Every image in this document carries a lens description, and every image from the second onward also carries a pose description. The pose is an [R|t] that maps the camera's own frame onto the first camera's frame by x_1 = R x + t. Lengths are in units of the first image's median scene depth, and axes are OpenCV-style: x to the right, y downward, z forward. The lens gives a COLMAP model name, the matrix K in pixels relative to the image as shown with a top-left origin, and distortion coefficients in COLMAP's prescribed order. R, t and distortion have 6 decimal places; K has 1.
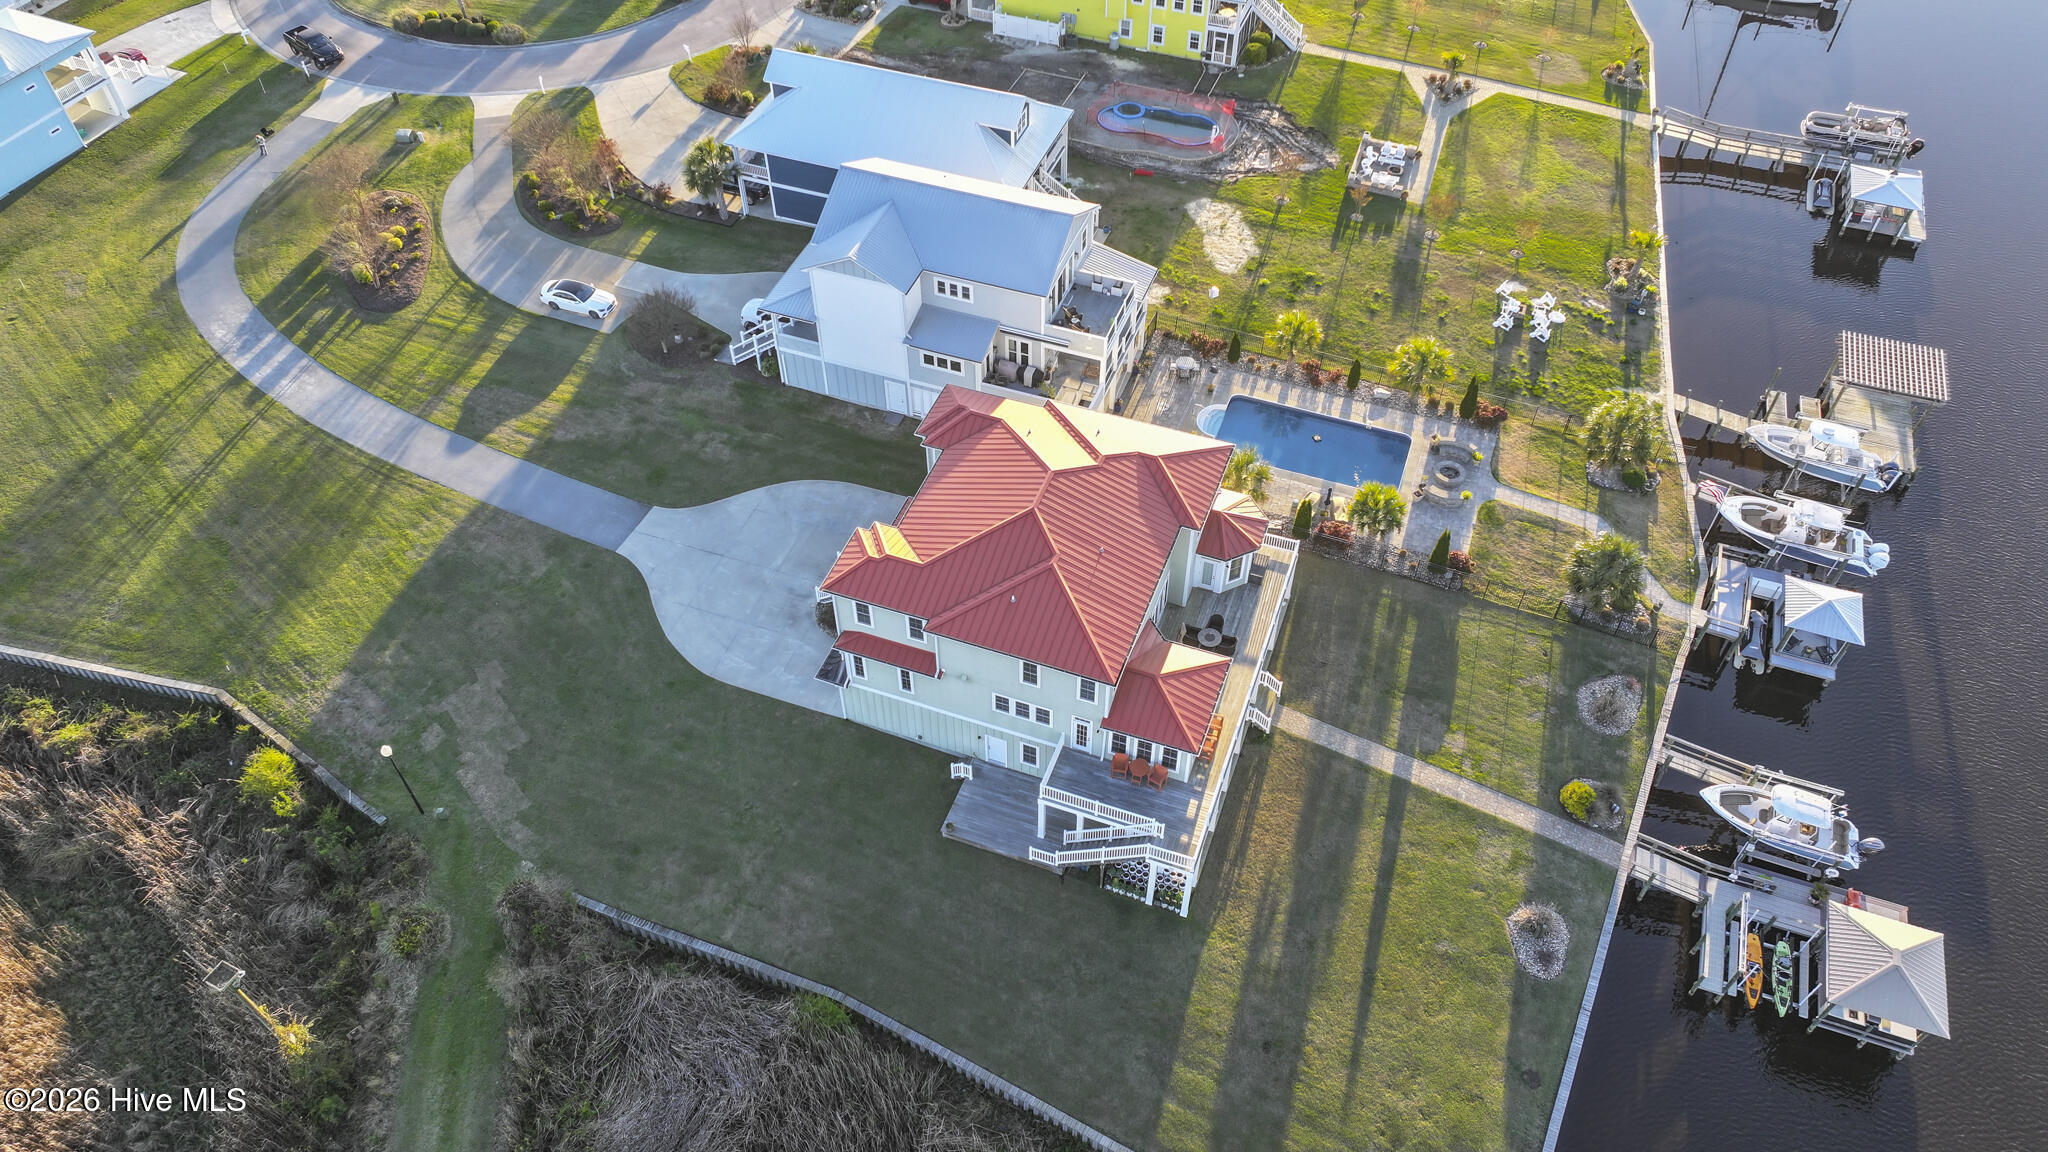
lens RADIAL K [[1432.7, 0, 1022.9], [0, 1432.7, 574.6], [0, 0, 1]] dist [0.003165, 0.007630]
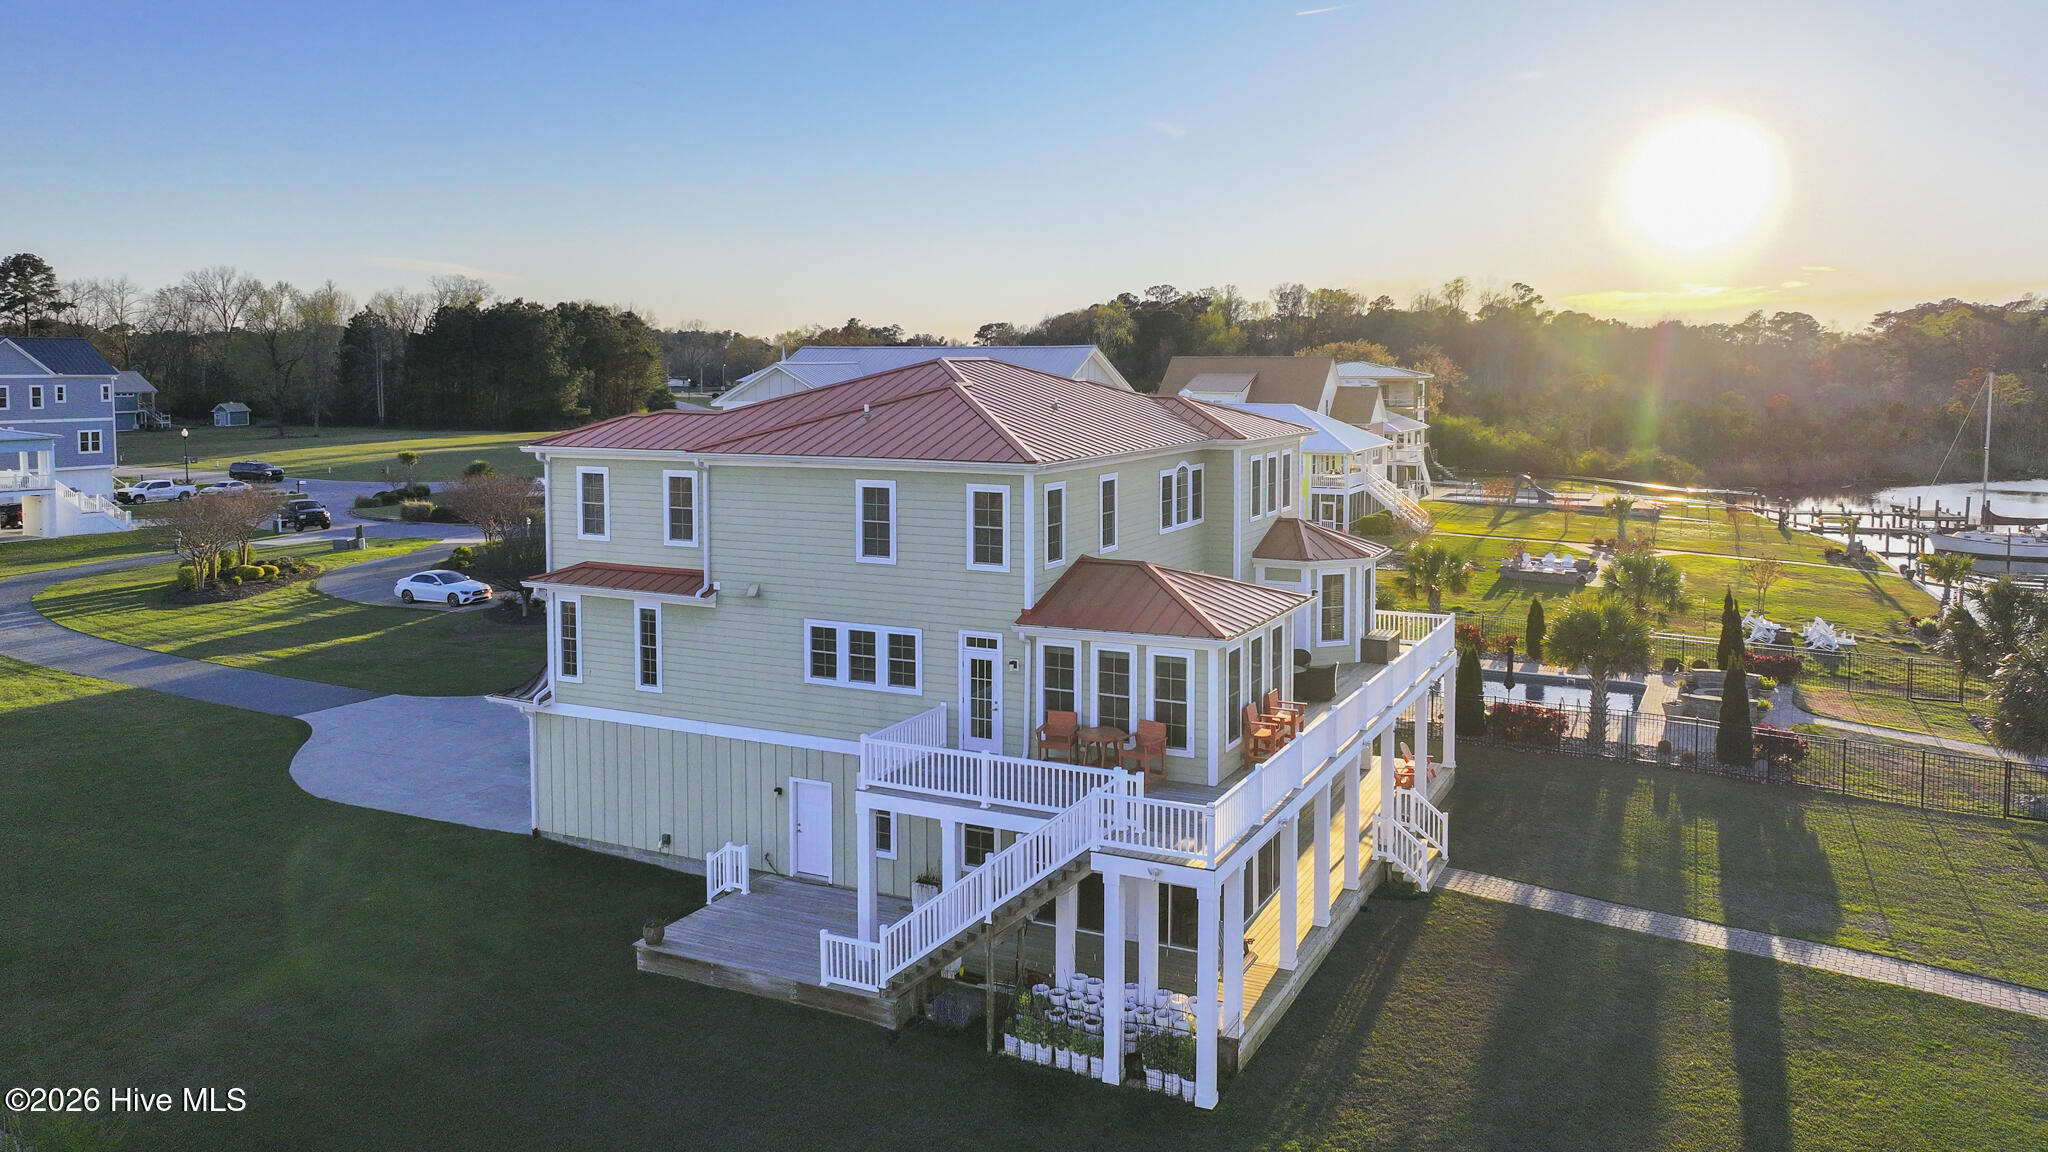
lens RADIAL K [[1476.8, 0, 1051.5], [0, 1476.8, 493.6], [0, 0, 1]] dist [-0.000888, 0.000088]
pose [[0.995059, 0.016938, -0.097832, 0.103119], [-0.078947, 0.732519, -0.676154, 0.362194], [0.060211, 0.680536, 0.730236, 0.598496]]
